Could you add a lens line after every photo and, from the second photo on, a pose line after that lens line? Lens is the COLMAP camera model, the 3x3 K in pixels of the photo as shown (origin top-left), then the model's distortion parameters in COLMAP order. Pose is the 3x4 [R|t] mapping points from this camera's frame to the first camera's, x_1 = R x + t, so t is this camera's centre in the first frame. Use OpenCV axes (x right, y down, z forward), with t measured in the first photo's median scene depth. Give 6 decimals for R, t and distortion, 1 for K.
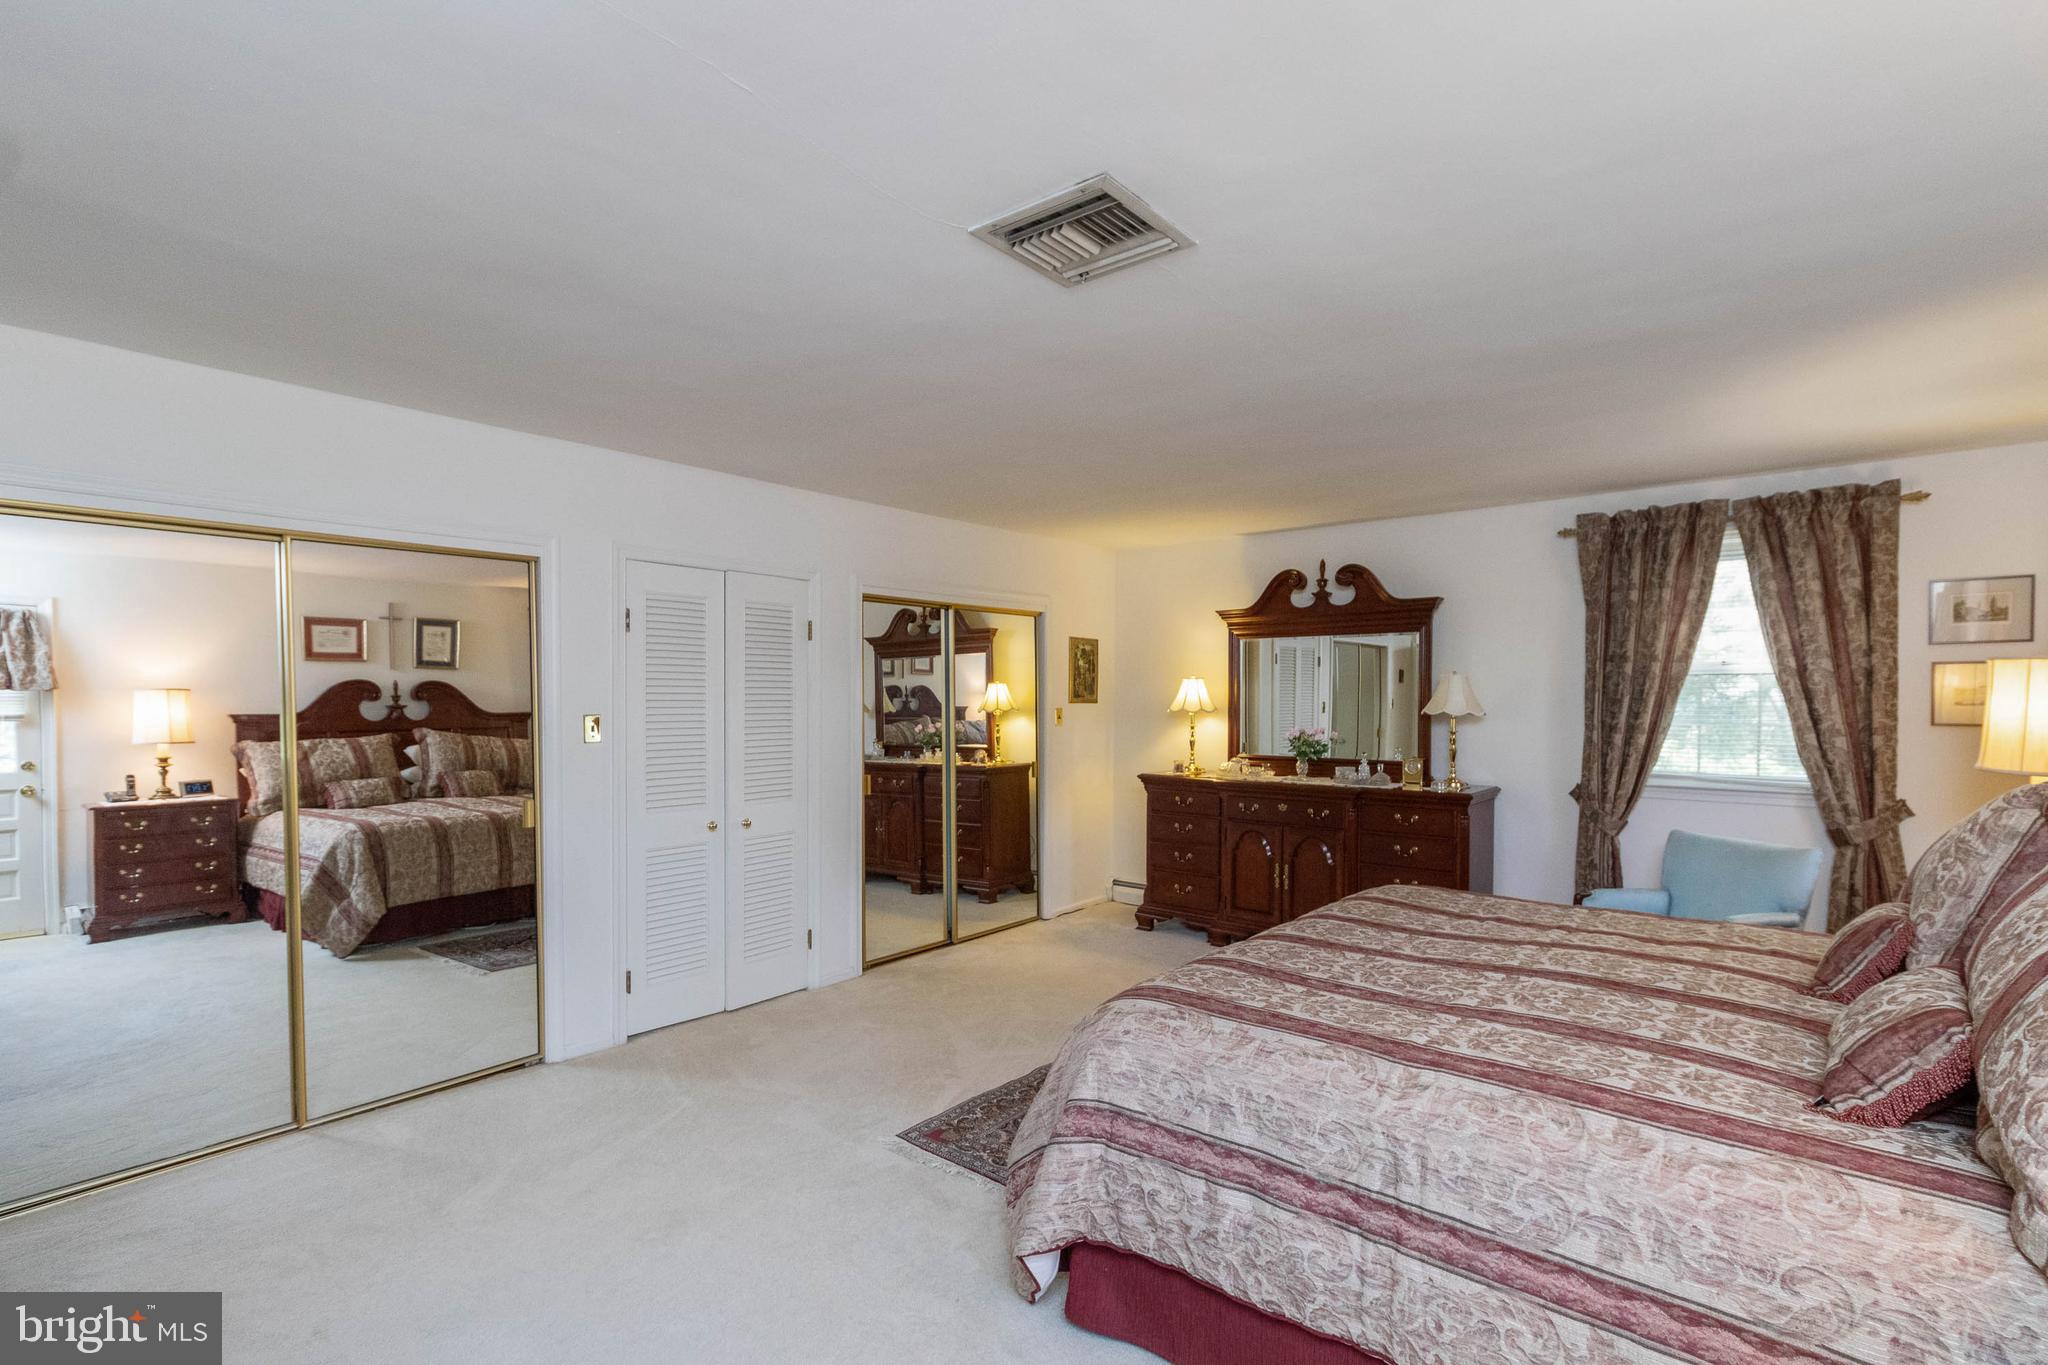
lens RADIAL K [[1009.8, 0, 1028.3], [0, 1009.8, 649.5], [0, 0, 1]] dist [0.004912, 0.000320]
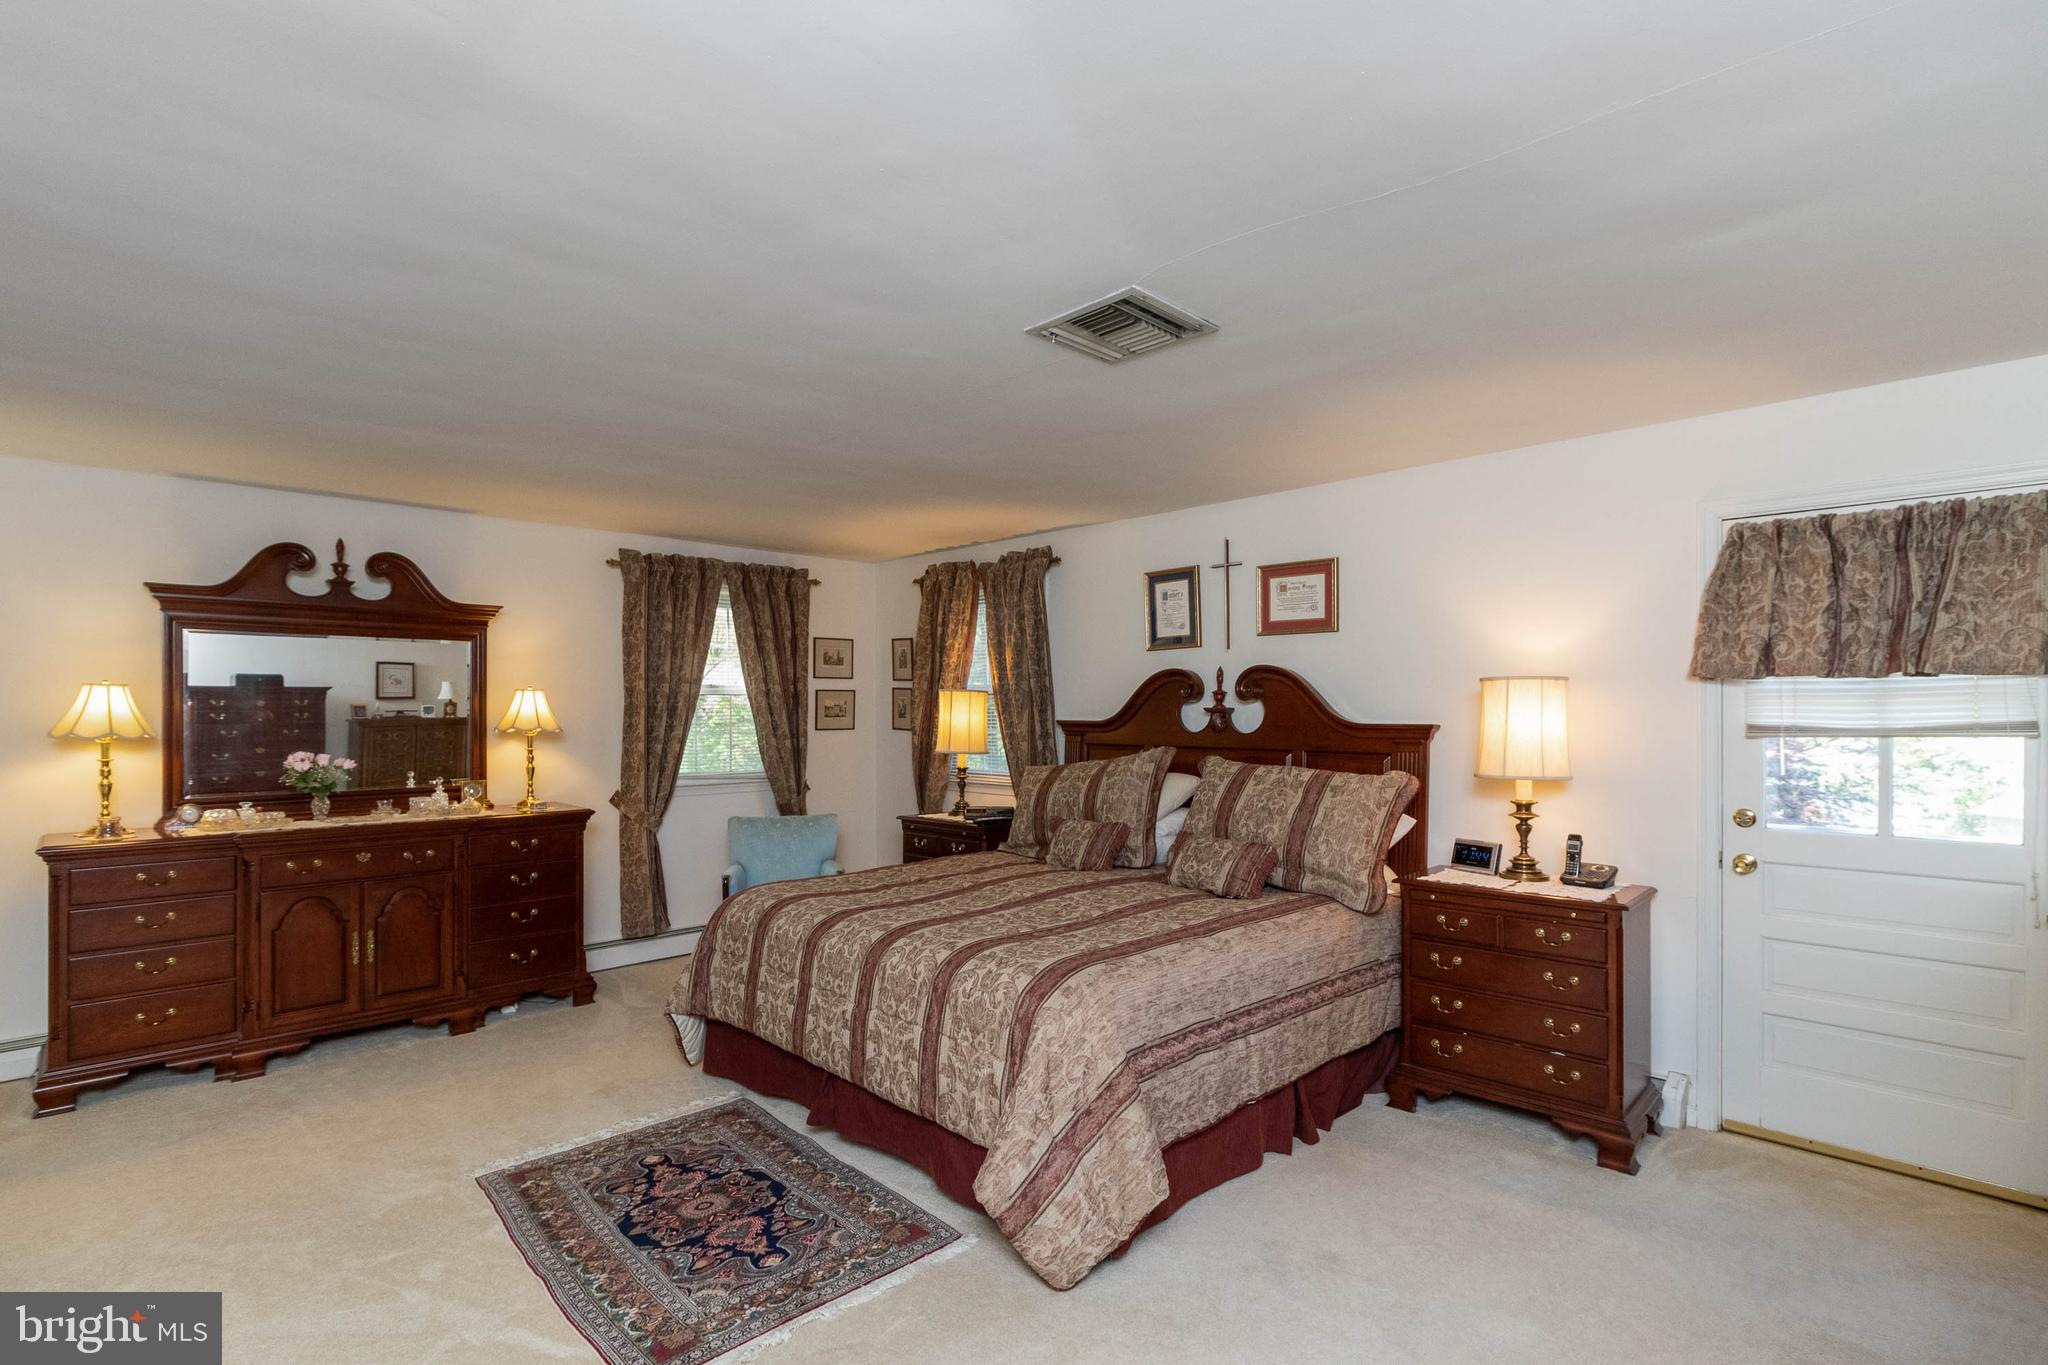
lens RADIAL K [[975.8, 0, 1028.4], [0, 975.8, 692.7], [0, 0, 1]] dist [0.000280, 0.000394]
pose [[0.074622, 0.019162, 0.997028, -0.483384], [-0.042713, 0.998959, -0.016003, 0.022664], [-0.996297, -0.041392, 0.075363, 0.468648]]
